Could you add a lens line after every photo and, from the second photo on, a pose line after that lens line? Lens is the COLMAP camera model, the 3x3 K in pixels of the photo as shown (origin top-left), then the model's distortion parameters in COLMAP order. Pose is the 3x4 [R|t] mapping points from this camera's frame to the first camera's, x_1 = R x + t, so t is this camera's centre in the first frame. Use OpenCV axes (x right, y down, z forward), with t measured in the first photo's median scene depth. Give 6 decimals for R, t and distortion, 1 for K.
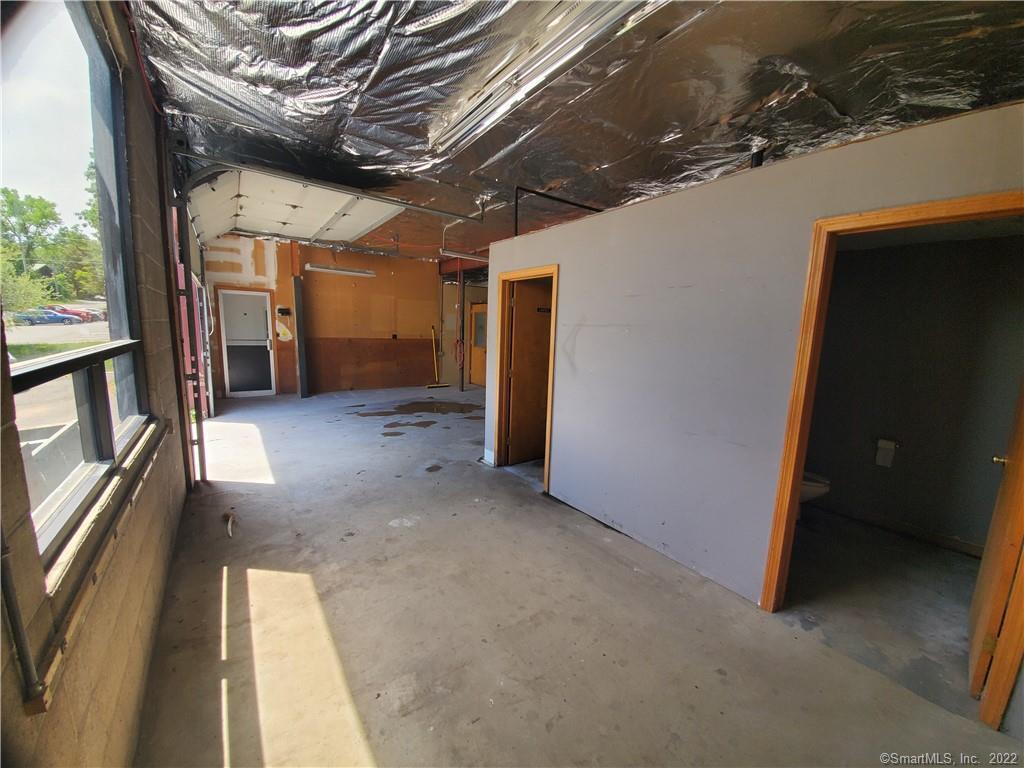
lens RADIAL K [[410.6, 0, 517.8], [0, 410.6, 390.0], [0, 0, 1]] dist [-0.010020, -0.003024]
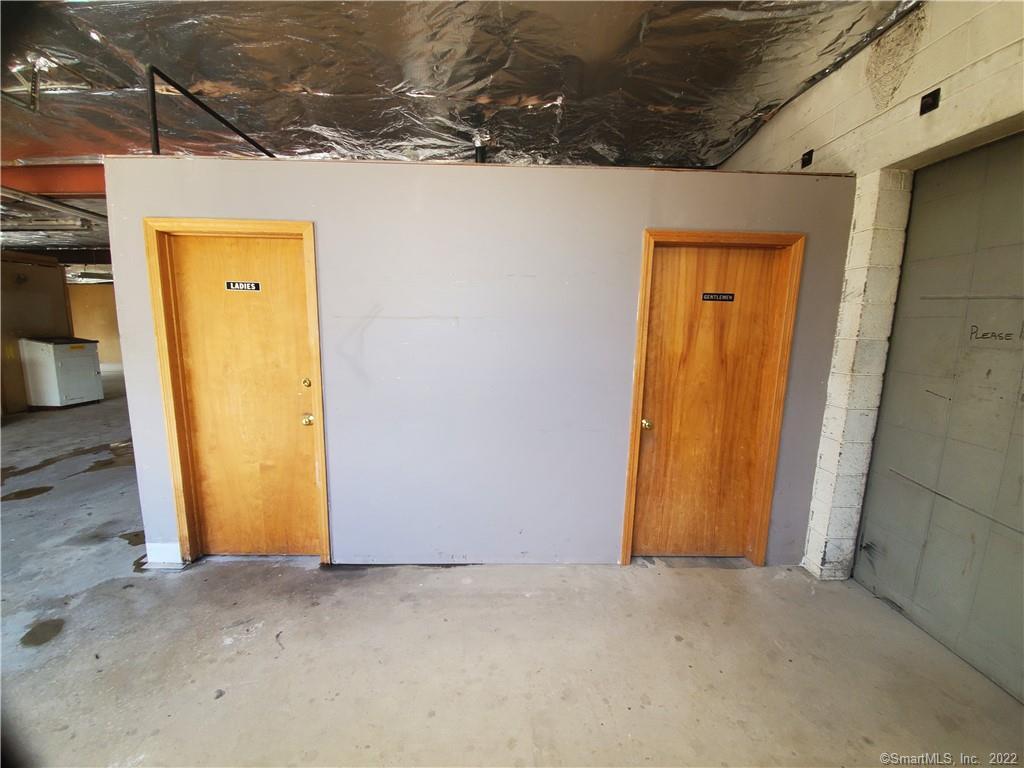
lens RADIAL K [[410.6, 0, 514.1], [0, 410.6, 381.9], [0, 0, 1]] dist [-0.010020, -0.003024]
pose [[0.558925, -0.138335, 0.817598, -0.272504], [0.124166, 0.988832, 0.082425, -0.065678], [-0.819869, 0.055449, 0.569860, 0.350798]]
